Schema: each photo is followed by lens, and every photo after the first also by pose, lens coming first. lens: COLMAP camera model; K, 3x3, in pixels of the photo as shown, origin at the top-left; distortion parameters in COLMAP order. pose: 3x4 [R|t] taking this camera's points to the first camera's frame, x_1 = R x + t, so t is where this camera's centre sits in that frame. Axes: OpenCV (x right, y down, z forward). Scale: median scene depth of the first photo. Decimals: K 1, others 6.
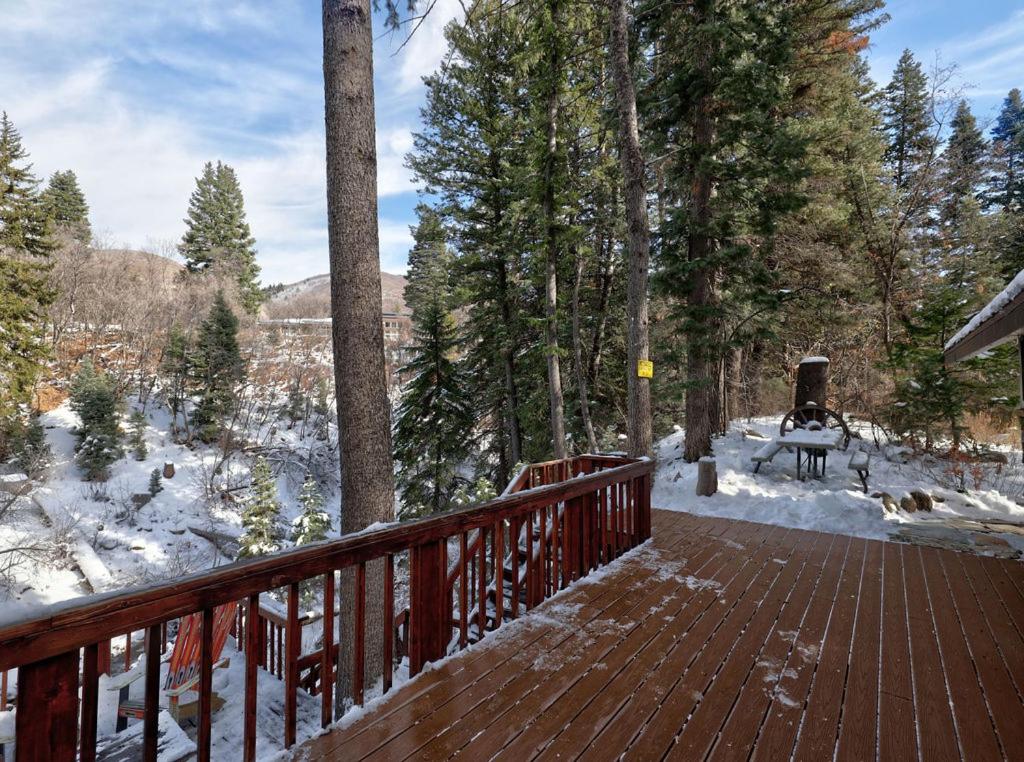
lens RADIAL K [[486.1, 0, 518.9], [0, 486.1, 381.1], [0, 0, 1]] dist [-0.004789, 0.001268]
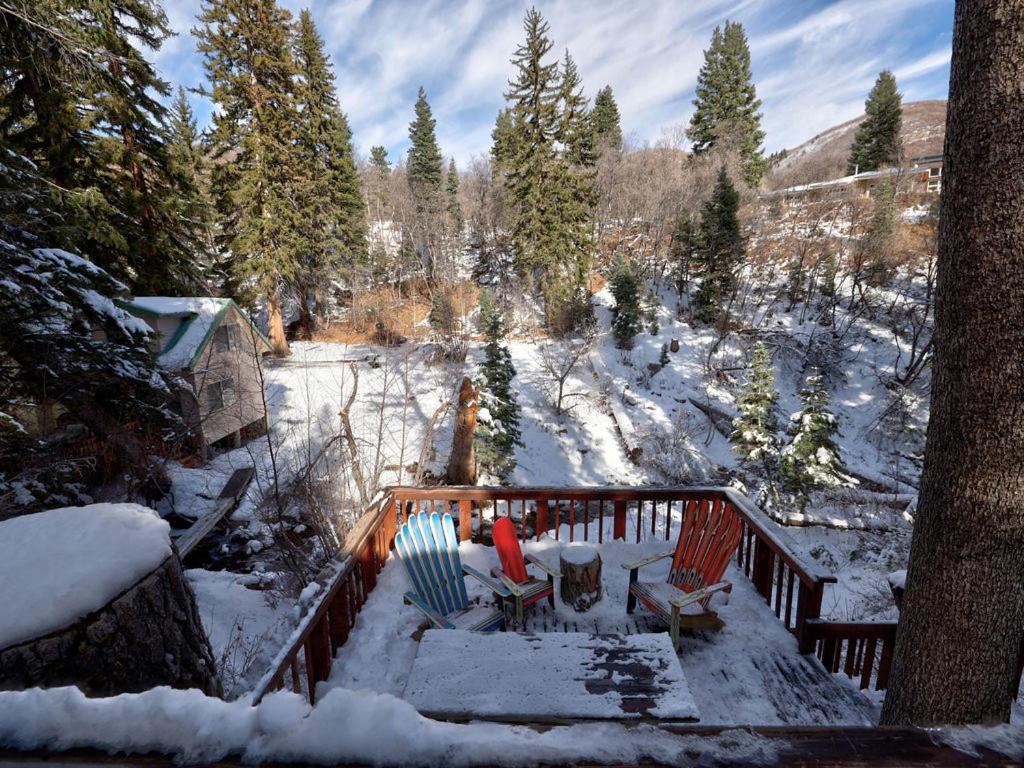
lens RADIAL K [[485.7, 0, 507.3], [0, 485.7, 380.6], [0, 0, 1]] dist [-0.001889, -0.001247]
pose [[0.579706, 0.144540, -0.801903, -0.028305], [0.052166, 0.975539, 0.213549, 0.001895], [0.813154, -0.165628, 0.557985, 0.038038]]
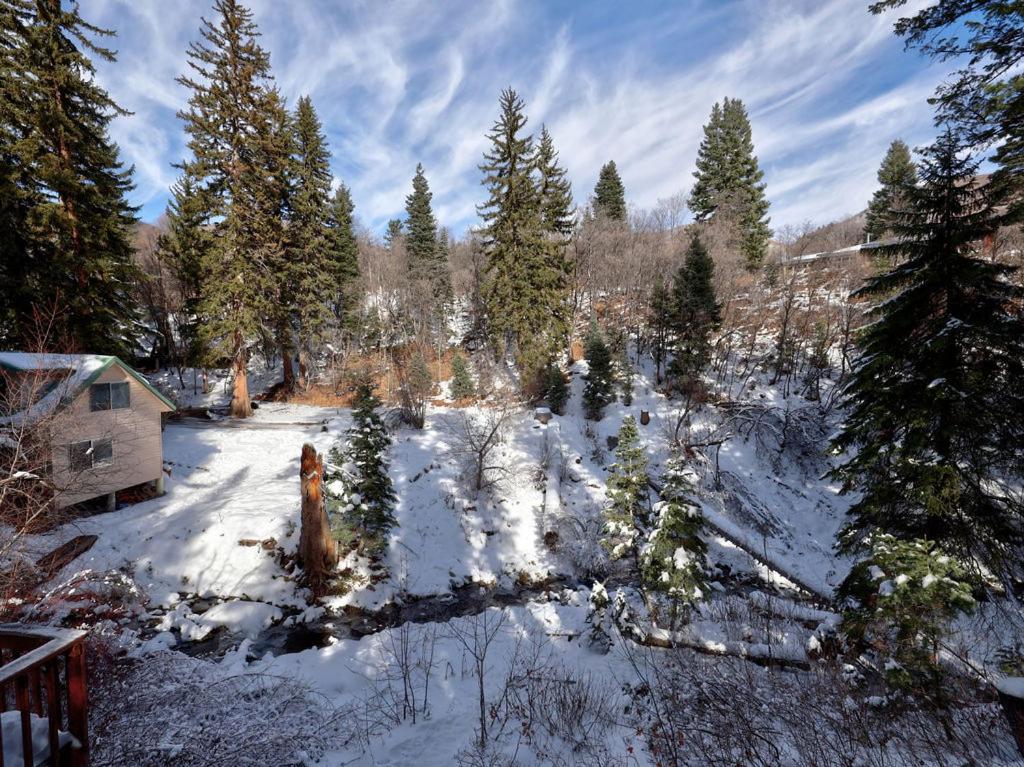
lens RADIAL K [[487.1, 0, 509.2], [0, 487.1, 387.9], [0, 0, 1]] dist [-0.004773, 0.000595]
pose [[0.504825, 0.058180, -0.861259, 0.030253], [0.036661, 0.995381, 0.088729, 0.016469], [0.862443, -0.076367, 0.500361, 0.226005]]
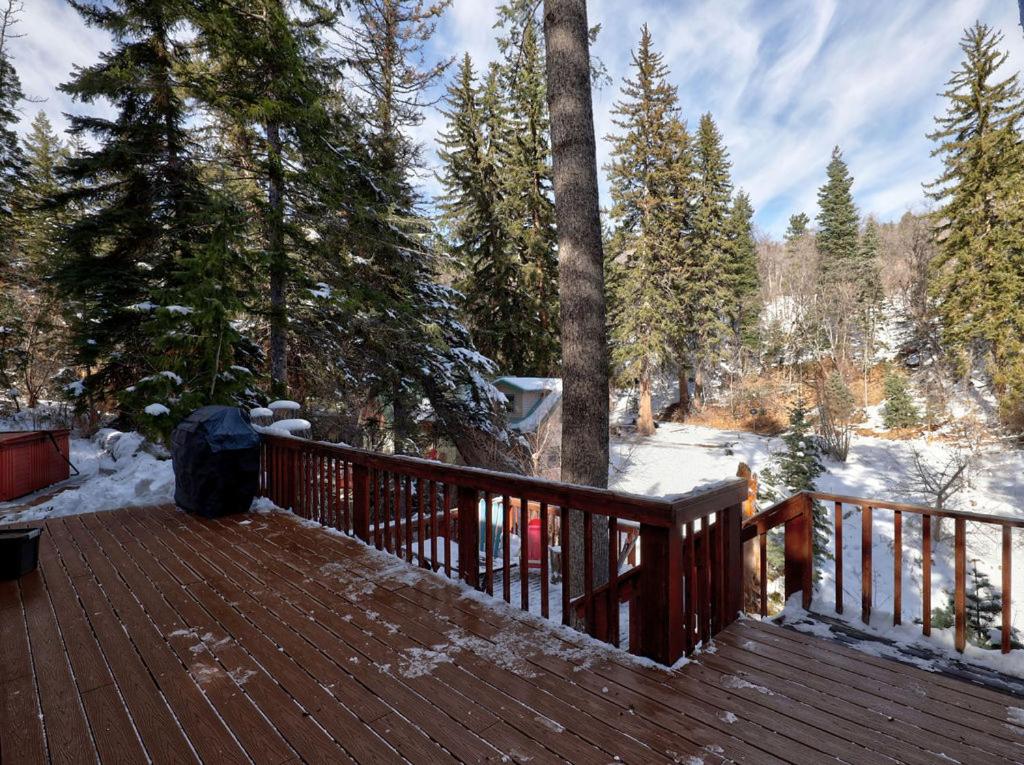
lens RADIAL K [[554.0, 0, 511.9], [0, 554.0, 381.5], [0, 0, 1]] dist [-0.001068, -0.001679]
pose [[-0.158943, 0.013899, -0.987190, 0.128542], [0.054740, 0.998487, 0.005245, 0.006141], [0.985769, -0.053205, -0.159463, 0.150450]]
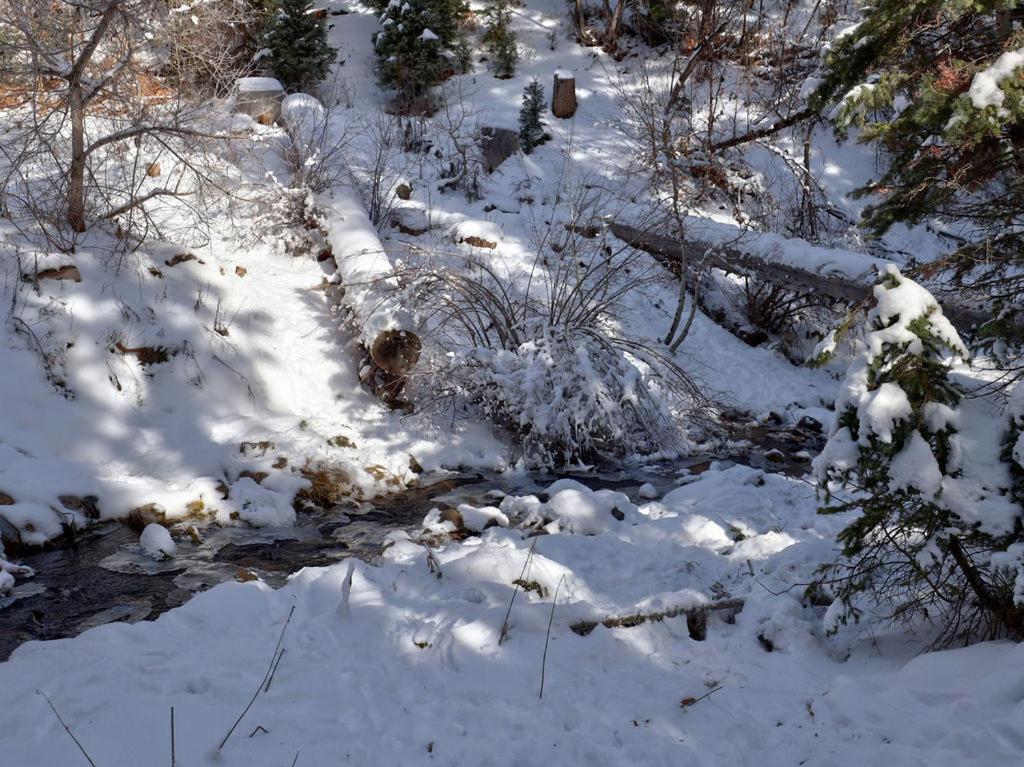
lens RADIAL K [[1108.5, 0, 505.3], [0, 1108.5, 381.9], [0, 0, 1]] dist [0.017084, 0.000000]
pose [[0.767142, 0.127963, -0.628585, -0.208114], [0.034245, 0.970335, 0.239327, 0.187942], [0.640563, -0.205123, 0.740002, 0.316245]]
